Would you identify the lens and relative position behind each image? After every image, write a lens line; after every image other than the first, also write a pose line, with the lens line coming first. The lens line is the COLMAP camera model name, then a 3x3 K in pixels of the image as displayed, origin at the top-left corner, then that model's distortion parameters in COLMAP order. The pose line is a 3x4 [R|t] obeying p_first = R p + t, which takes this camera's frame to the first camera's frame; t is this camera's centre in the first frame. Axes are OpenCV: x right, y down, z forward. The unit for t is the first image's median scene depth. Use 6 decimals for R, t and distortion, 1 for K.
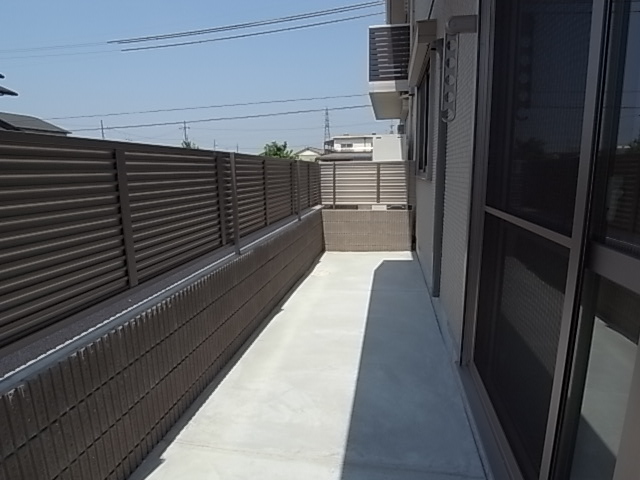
lens RADIAL K [[360.8, 0, 320.0], [0, 360.8, 240.0], [0, 0, 1]] dist [-0.058988, 0.000850]
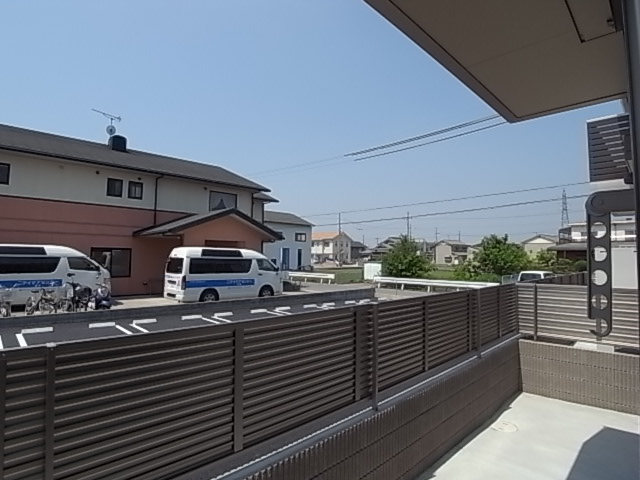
lens RADIAL K [[358.4, 0, 320.0], [0, 358.4, 240.0], [0, 0, 1]] dist [-0.068572, 0.020374]
pose [[0.821614, -0.010932, -0.569939, 0.091238], [-0.119165, 0.974432, -0.190477, -0.099633], [0.557450, 0.224416, 0.799304, 0.042781]]
